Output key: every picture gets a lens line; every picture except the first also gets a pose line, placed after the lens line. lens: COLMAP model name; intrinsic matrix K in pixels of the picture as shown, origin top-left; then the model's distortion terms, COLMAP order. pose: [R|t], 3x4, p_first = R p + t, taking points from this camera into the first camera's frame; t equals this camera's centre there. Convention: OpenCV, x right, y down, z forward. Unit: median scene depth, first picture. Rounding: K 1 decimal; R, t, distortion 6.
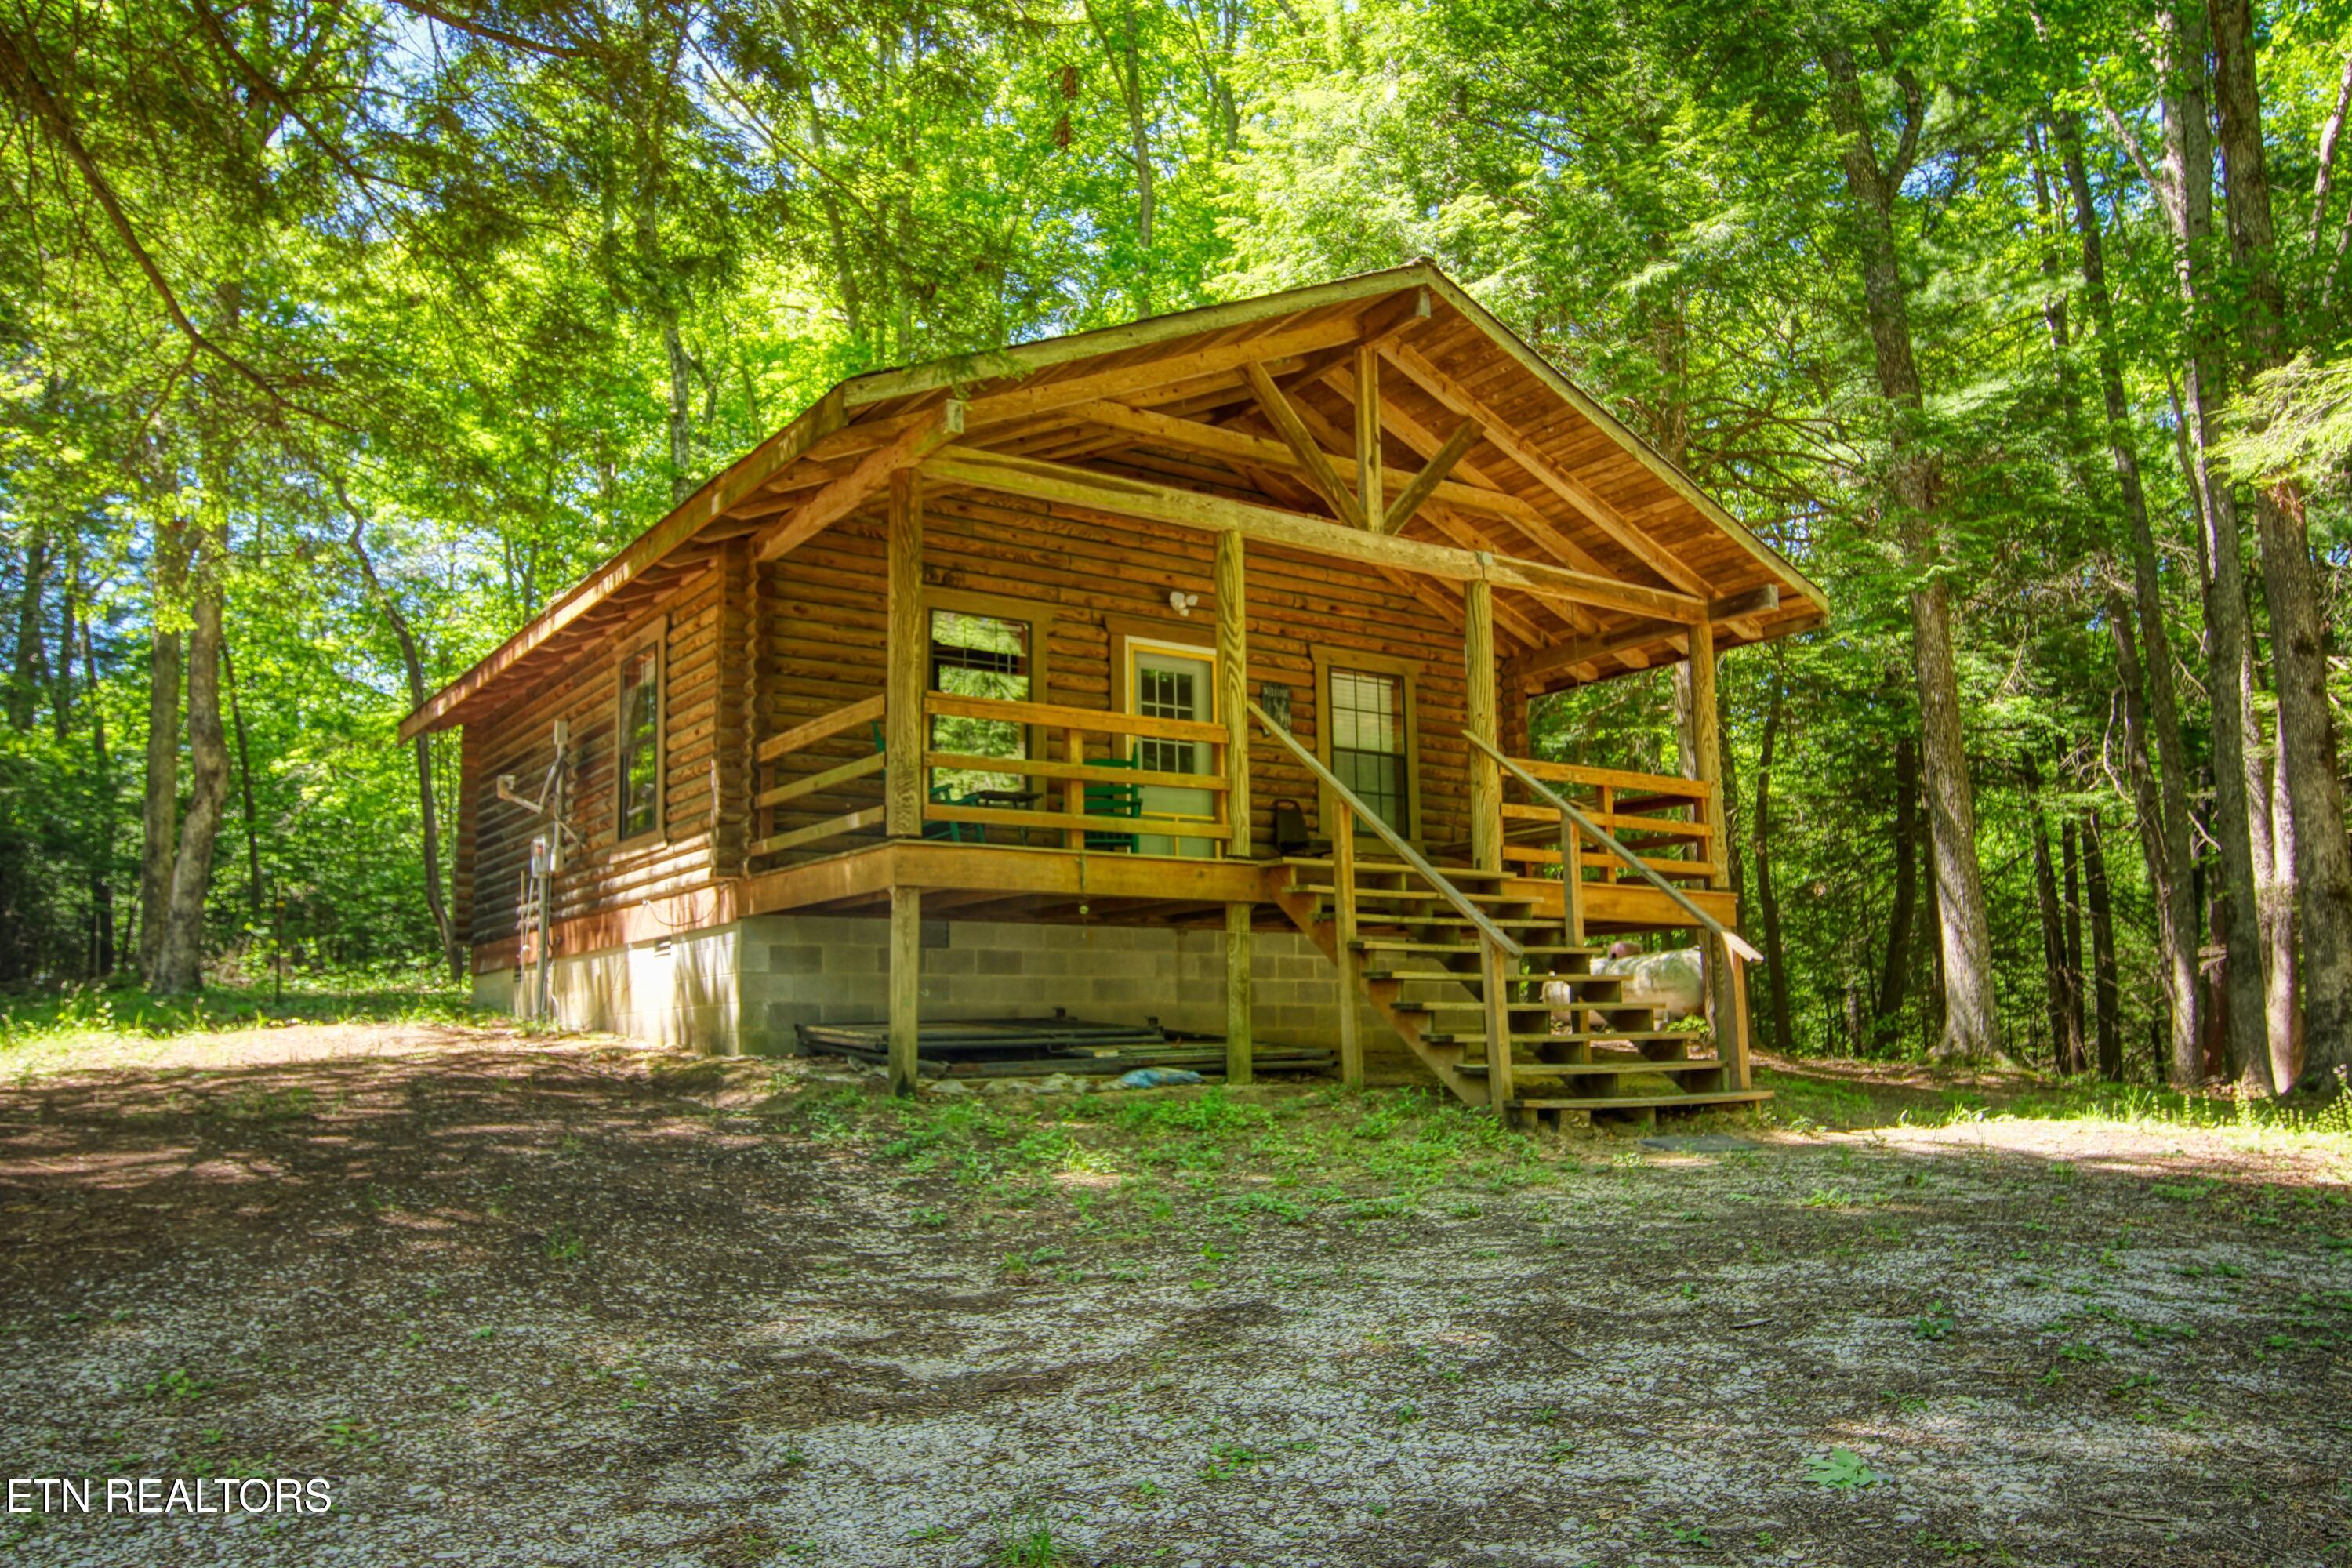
lens RADIAL K [[1749.7, 0, 1171.7], [0, 1749.7, 782.7], [0, 0, 1]] dist [0.028544, -0.004140]
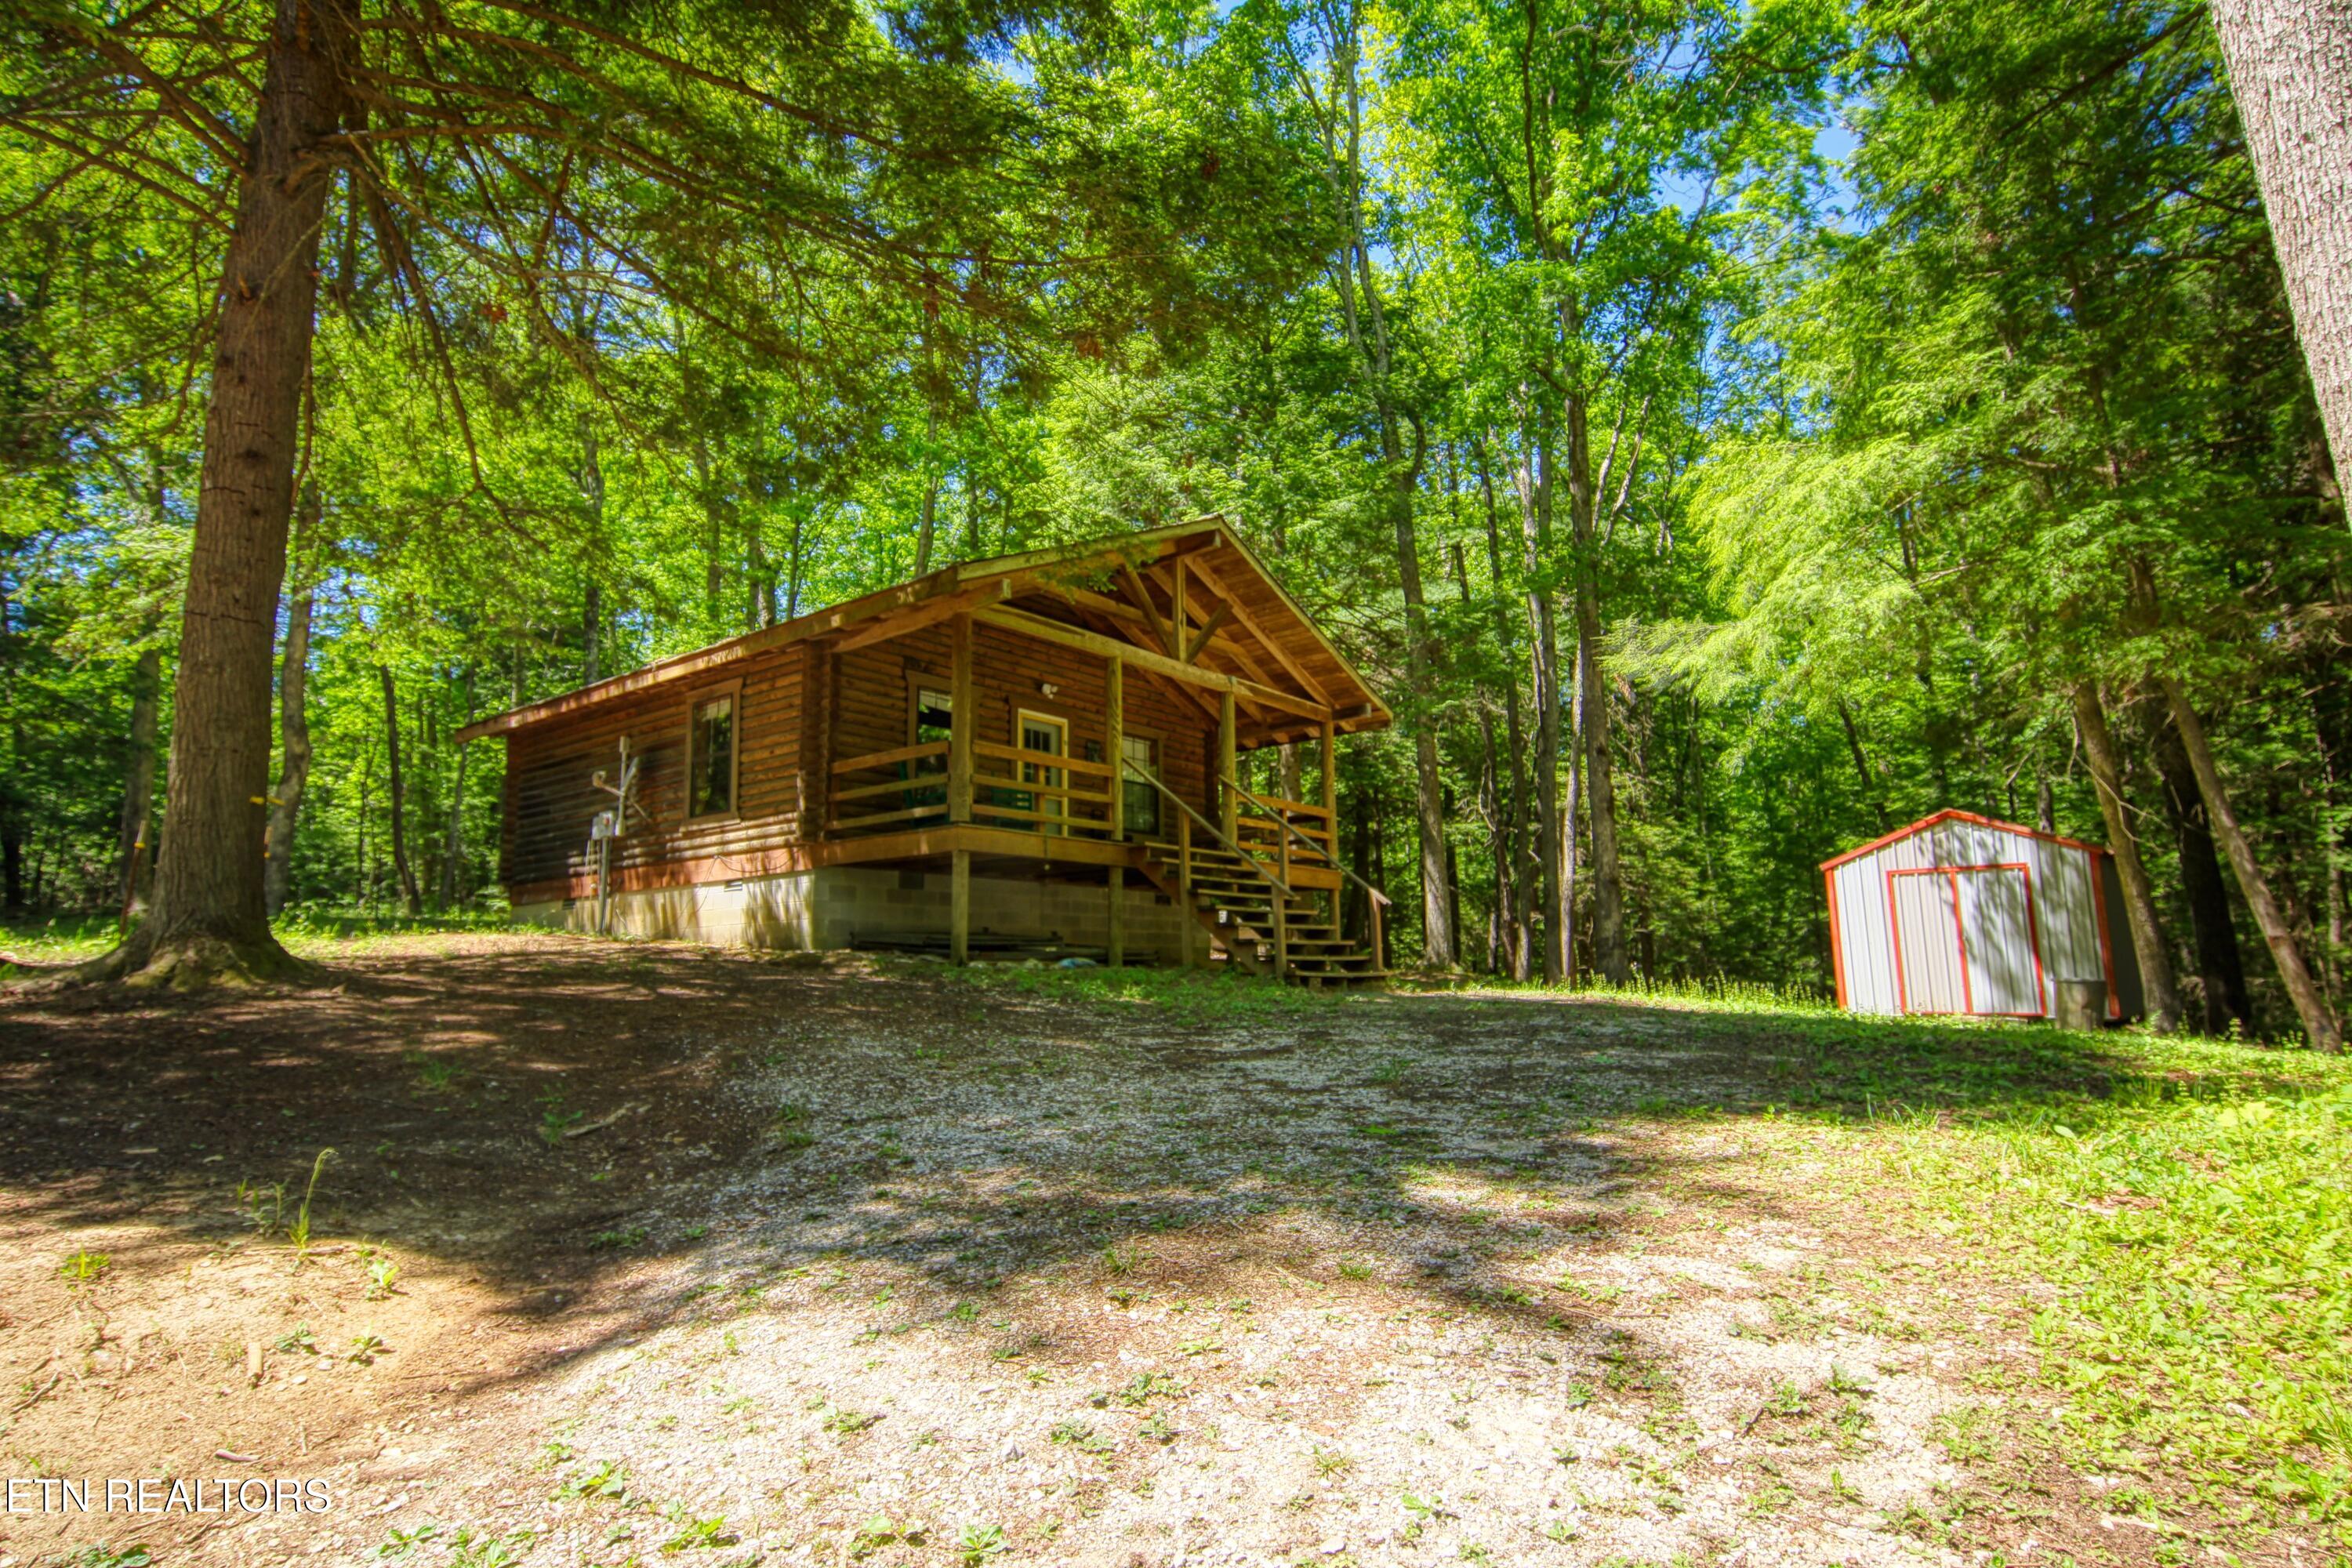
lens RADIAL K [[1256.4, 0, 1179.5], [0, 1256.4, 783.0], [0, 0, 1]] dist [0.008388, -0.007536]
pose [[0.956180, 0.048682, 0.288702, -0.236803], [-0.045505, 0.998807, -0.017710, 0.002461], [-0.289220, 0.003797, 0.957255, -0.211170]]
